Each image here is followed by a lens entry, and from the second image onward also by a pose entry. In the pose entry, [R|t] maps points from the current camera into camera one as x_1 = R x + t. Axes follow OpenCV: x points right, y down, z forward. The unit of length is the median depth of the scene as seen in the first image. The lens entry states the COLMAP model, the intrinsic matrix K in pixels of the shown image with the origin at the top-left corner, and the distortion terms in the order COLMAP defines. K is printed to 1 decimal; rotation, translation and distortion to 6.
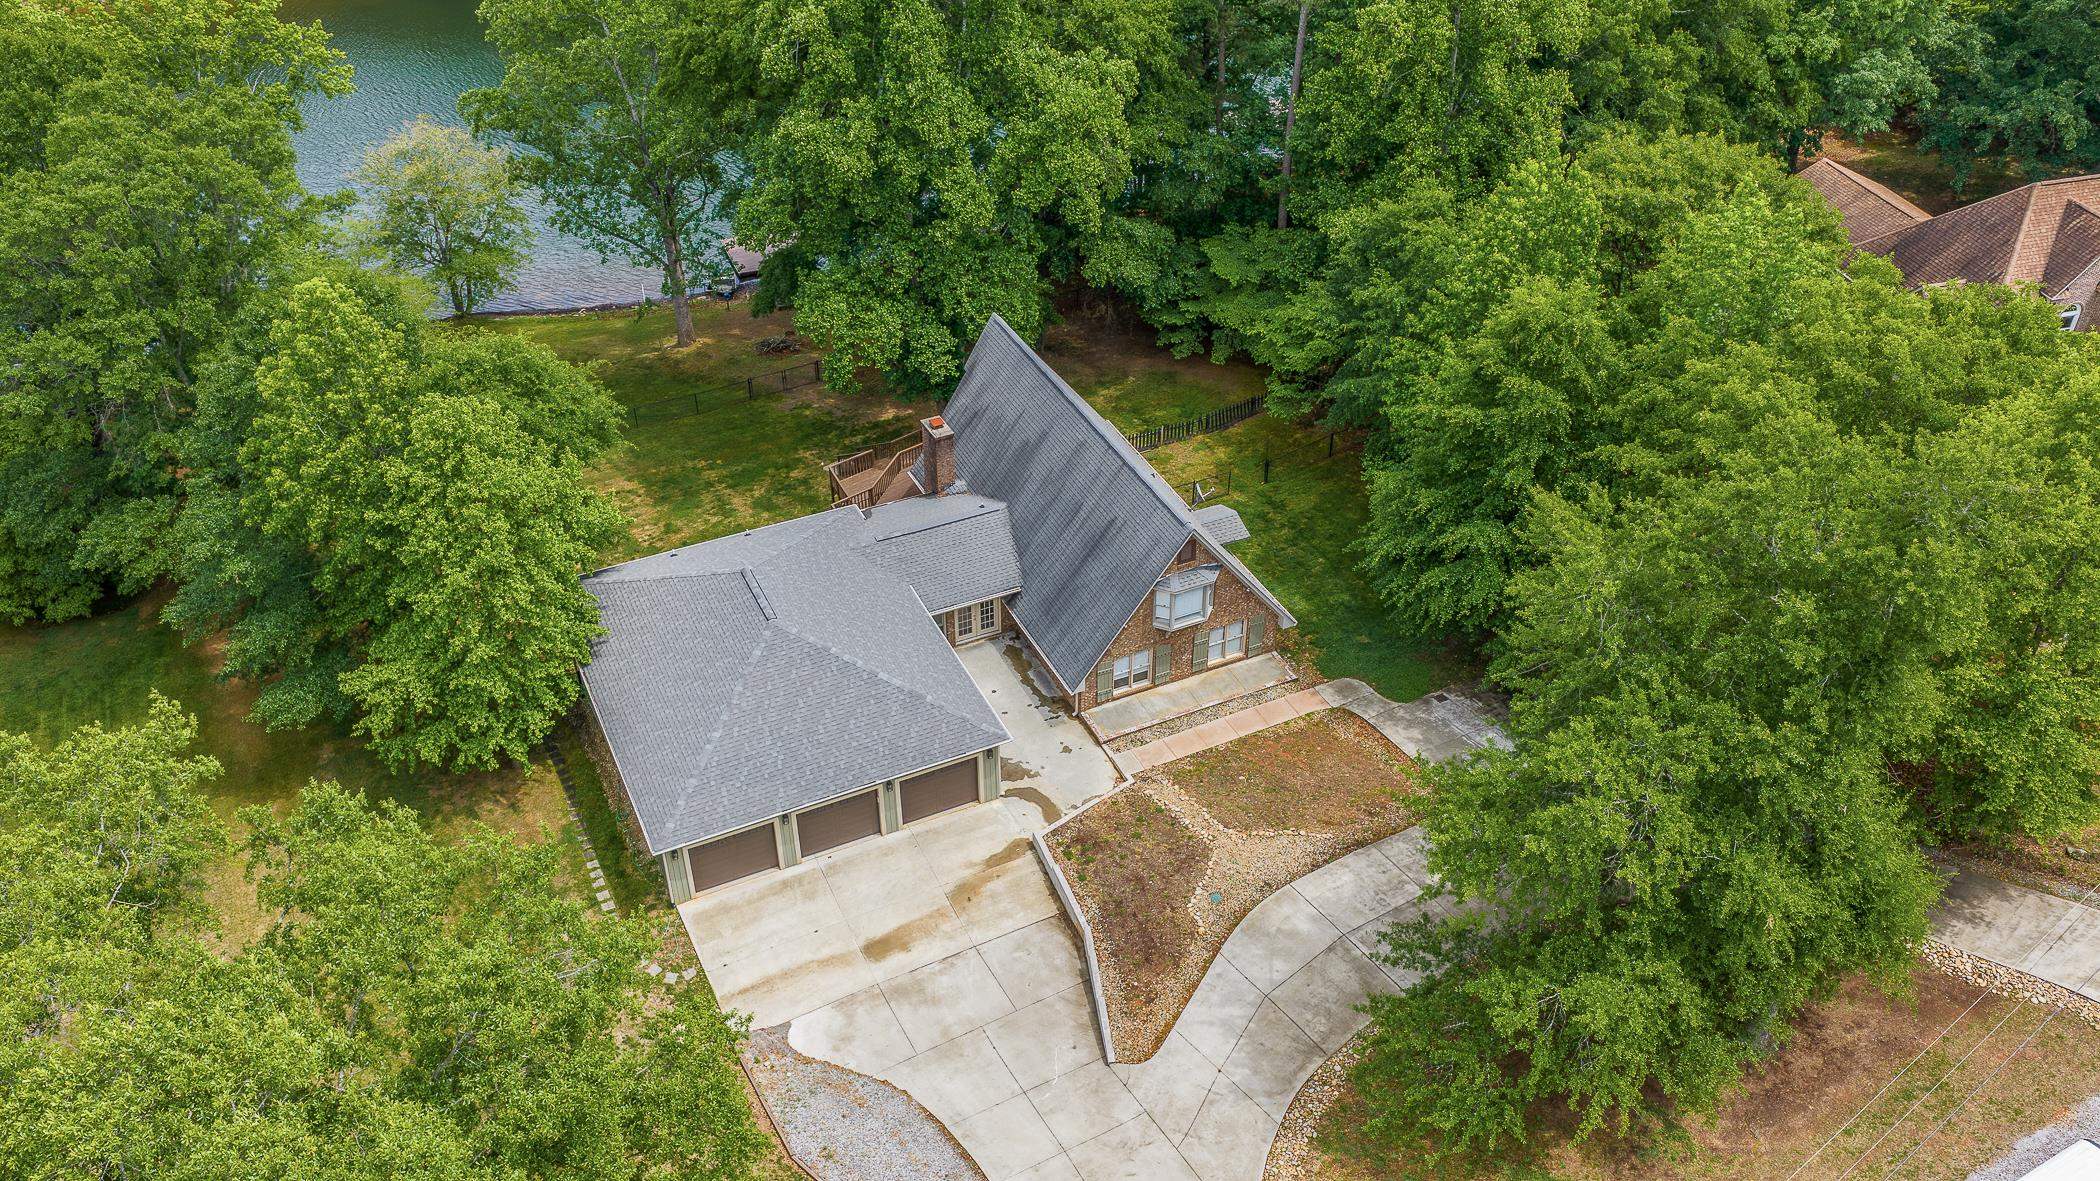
lens RADIAL K [[1786.4, 0, 1043.6], [0, 1786.4, 586.6], [0, 0, 1]] dist [0.020629, -0.046640]
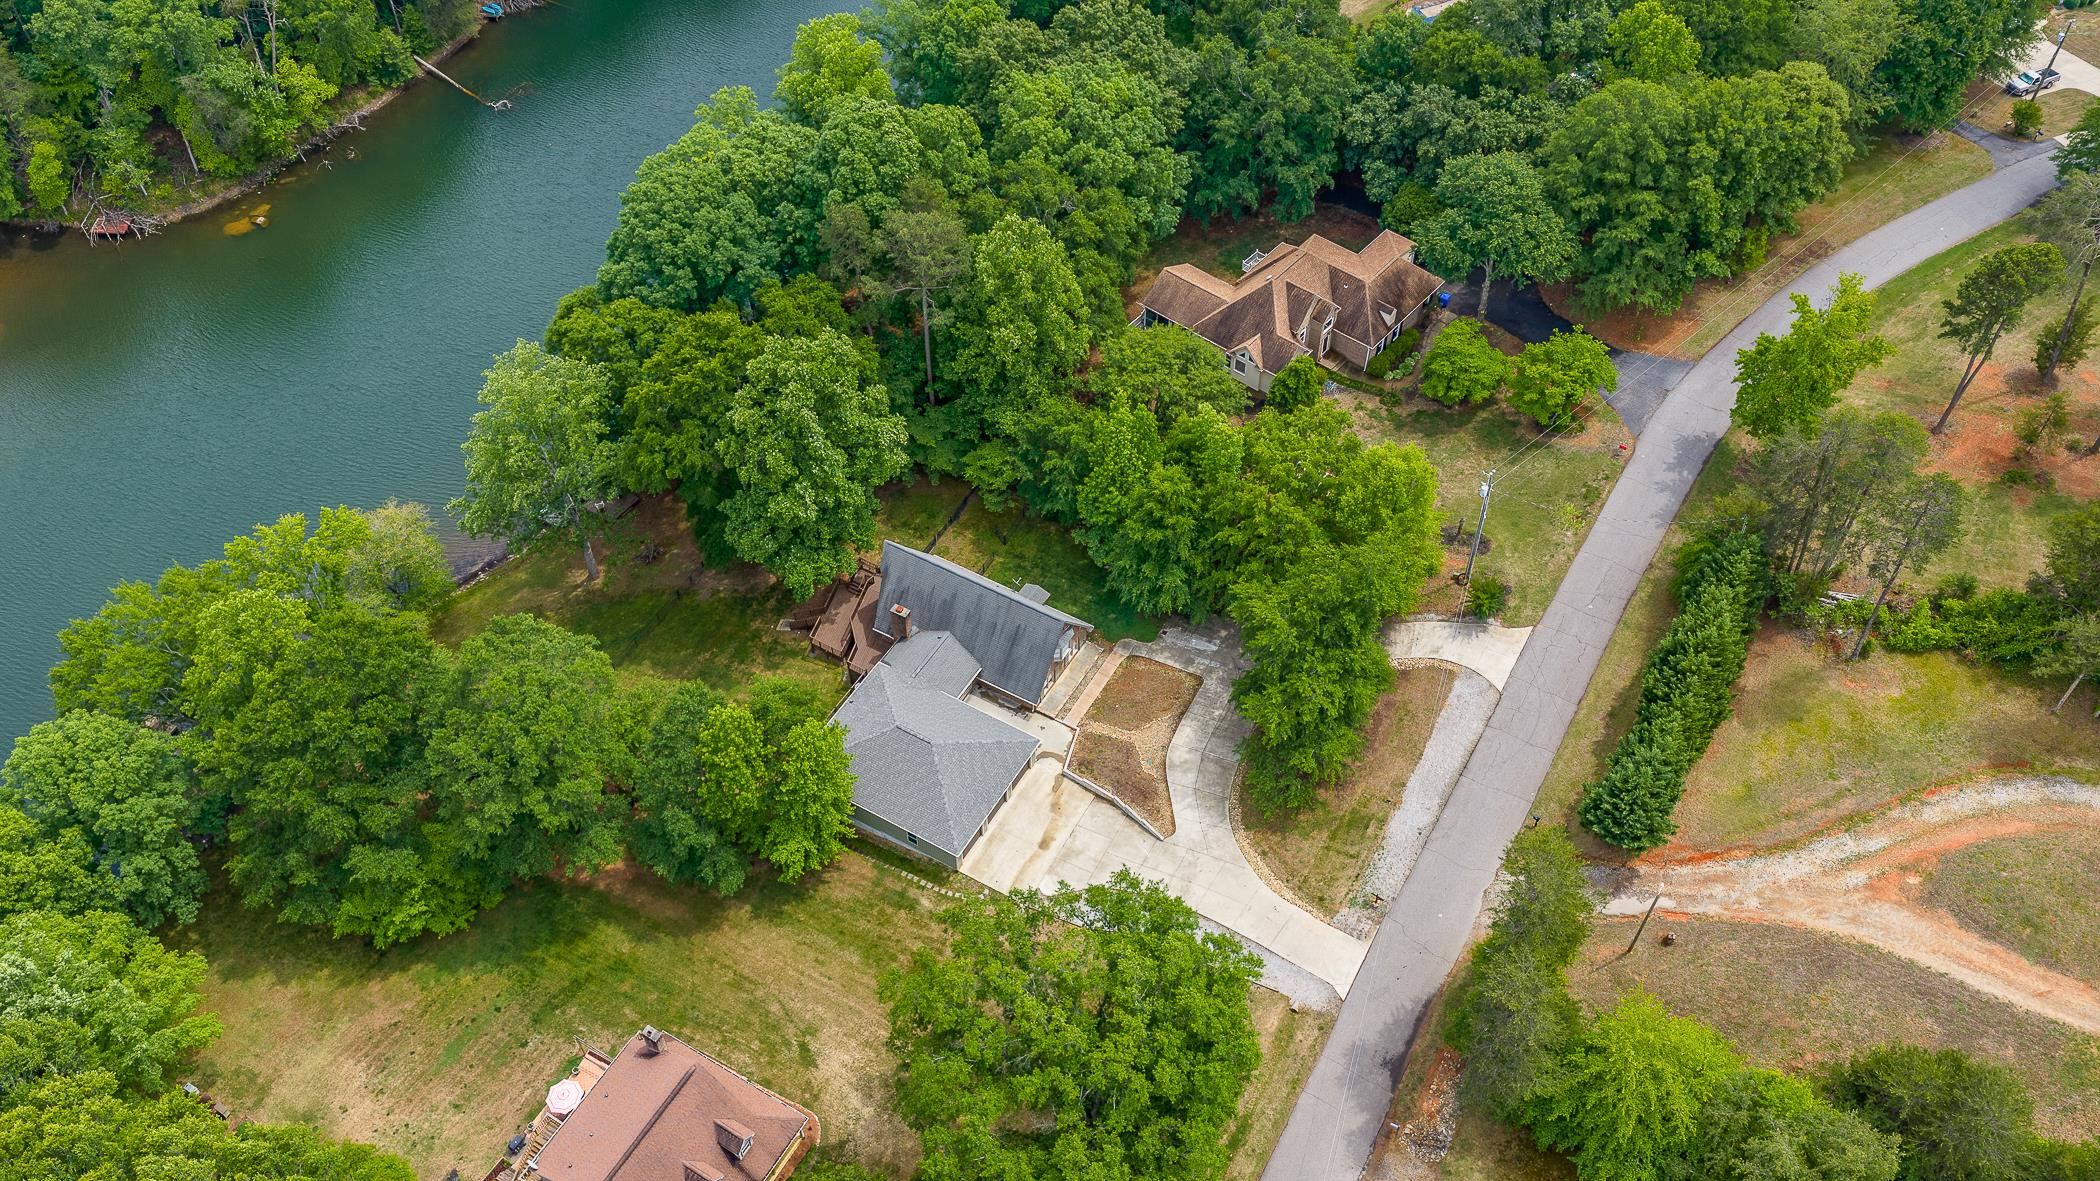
lens RADIAL K [[1786.4, 0, 1051.5], [0, 1786.4, 592.0], [0, 0, 1]] dist [0.020629, -0.046640]
pose [[0.823675, -0.434497, 0.364379, -0.692581], [0.344657, 0.893855, 0.286767, -0.673167], [-0.450301, -0.110617, 0.885998, -0.942493]]
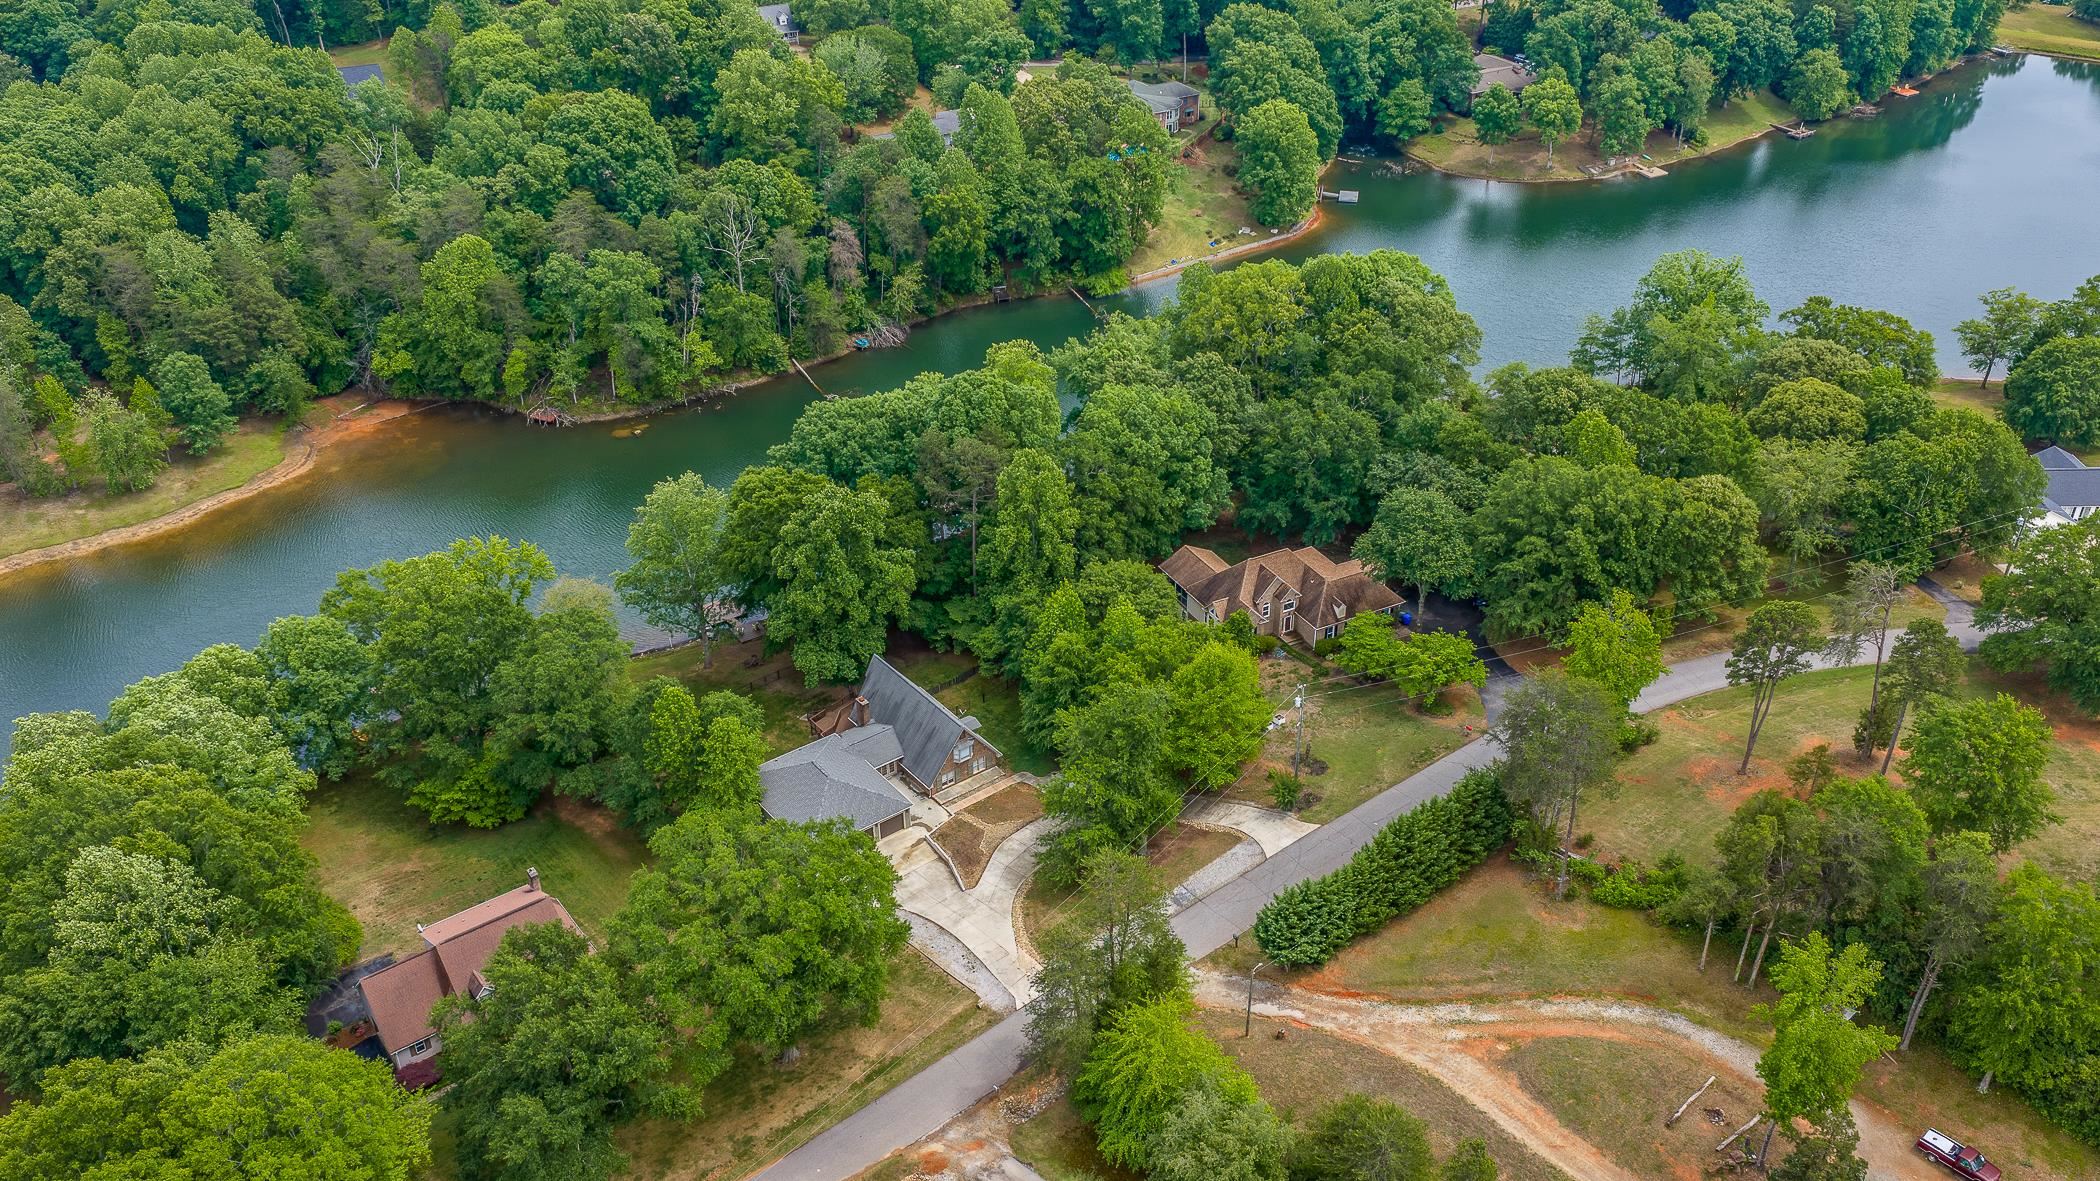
lens RADIAL K [[1786.4, 0, 1049.2], [0, 1786.4, 600.8], [0, 0, 1]] dist [0.020629, -0.046640]
pose [[0.978034, -0.118183, 0.171704, -0.243277], [0.132469, 0.988404, -0.074233, -0.000925], [-0.160940, 0.095348, 0.982348, -1.820568]]
